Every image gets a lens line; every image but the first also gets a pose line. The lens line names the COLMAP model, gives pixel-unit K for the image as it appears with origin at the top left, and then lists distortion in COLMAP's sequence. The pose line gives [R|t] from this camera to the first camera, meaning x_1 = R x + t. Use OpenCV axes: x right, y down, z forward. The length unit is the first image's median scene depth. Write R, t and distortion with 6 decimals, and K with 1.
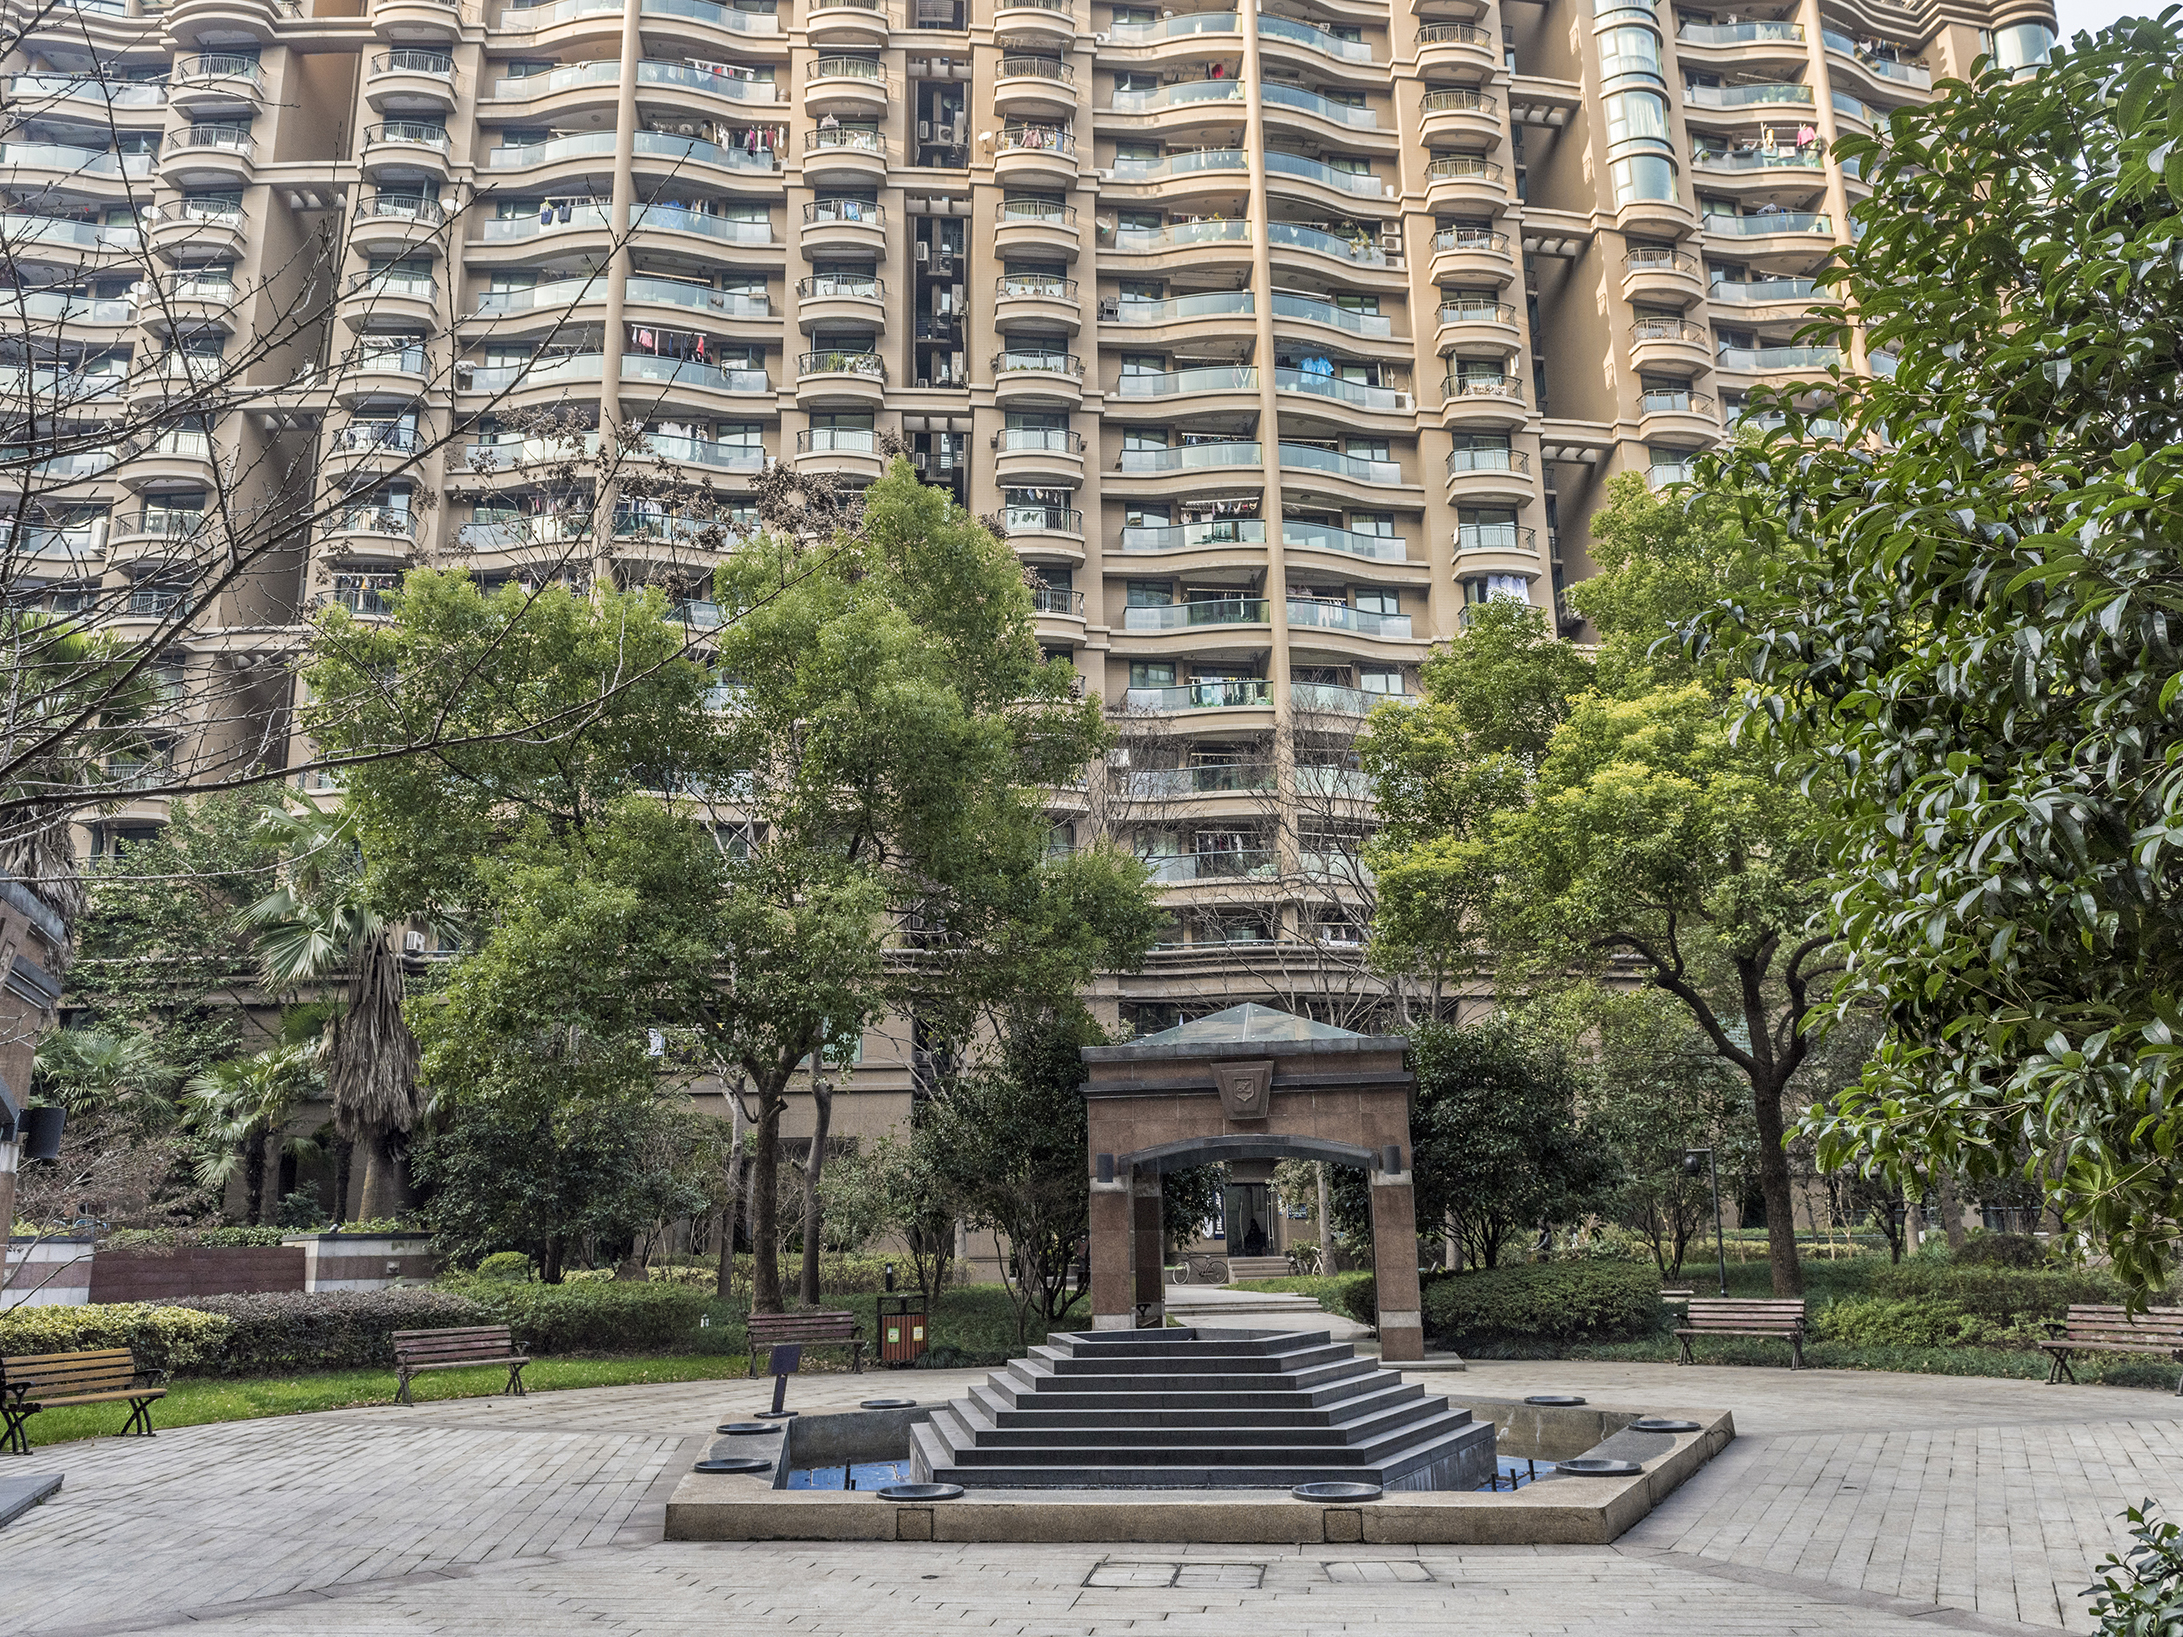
lens RADIAL K [[1644.5, 0, 1091.5], [0, 1644.5, 818.5], [0, 0, 1]] dist [0.007327, -0.010636]
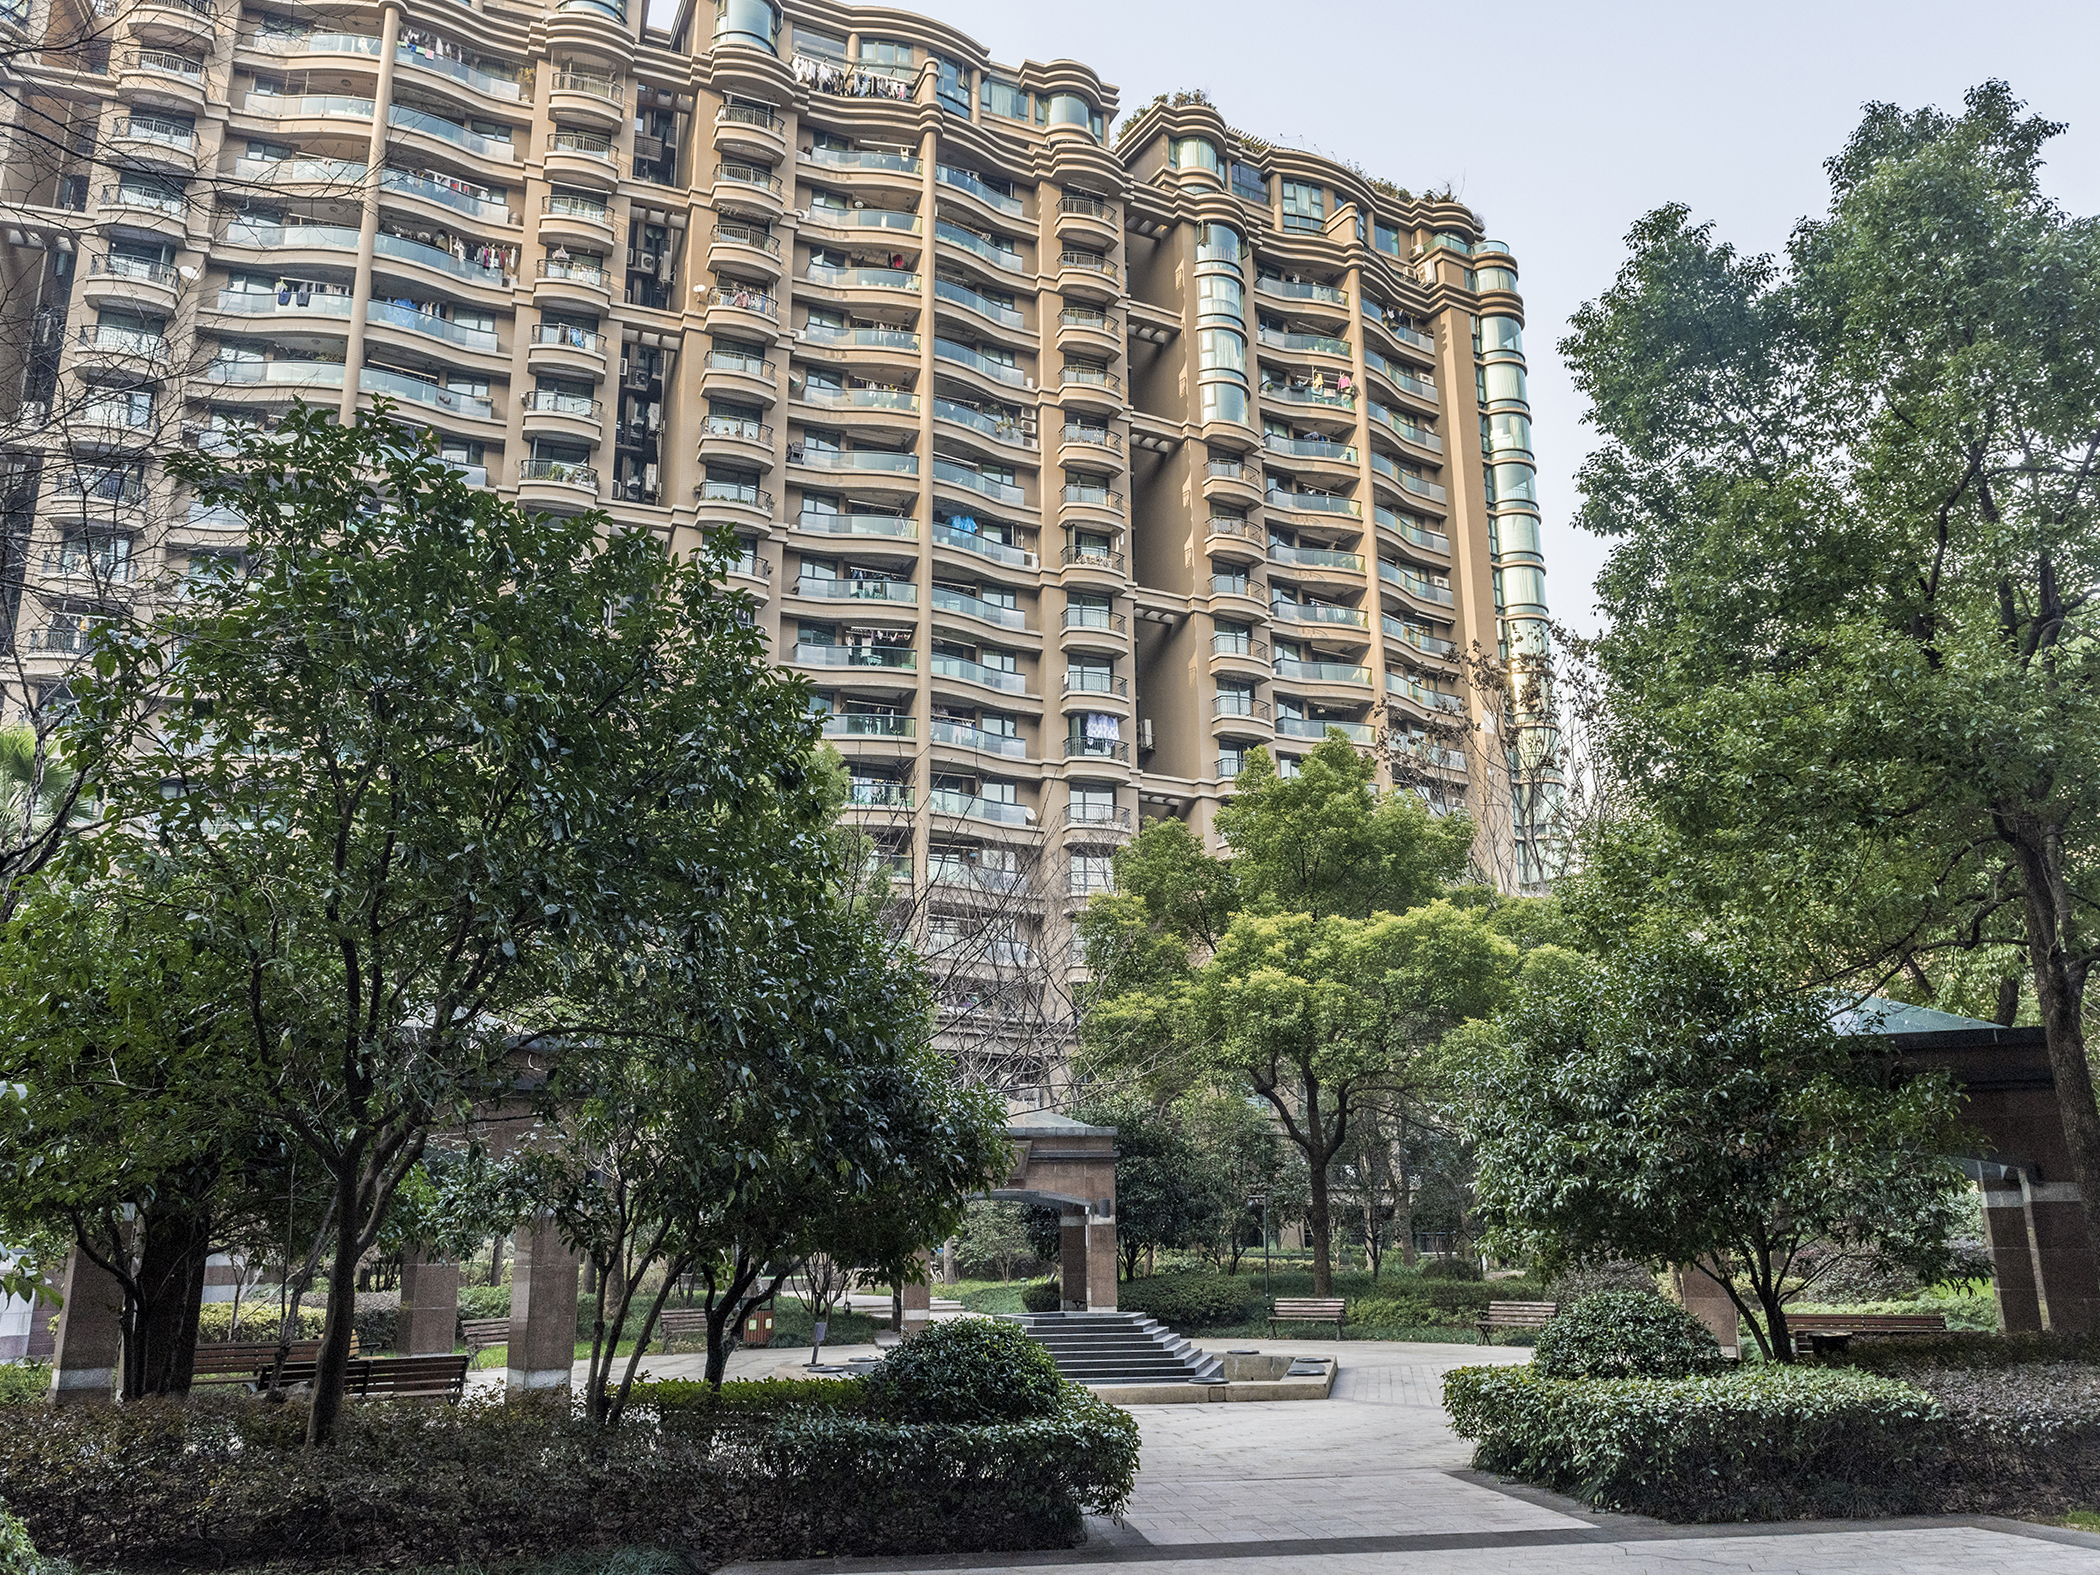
lens RADIAL K [[1634.9, 0, 1050.0], [0, 1634.9, 787.5], [0, 0, 1]] dist [0.012269, -0.017299]
pose [[0.958587, 0.084470, 0.271984, -0.111129], [-0.077735, 0.996343, -0.035466, -0.044584], [-0.273985, 0.012854, 0.961648, -0.164002]]
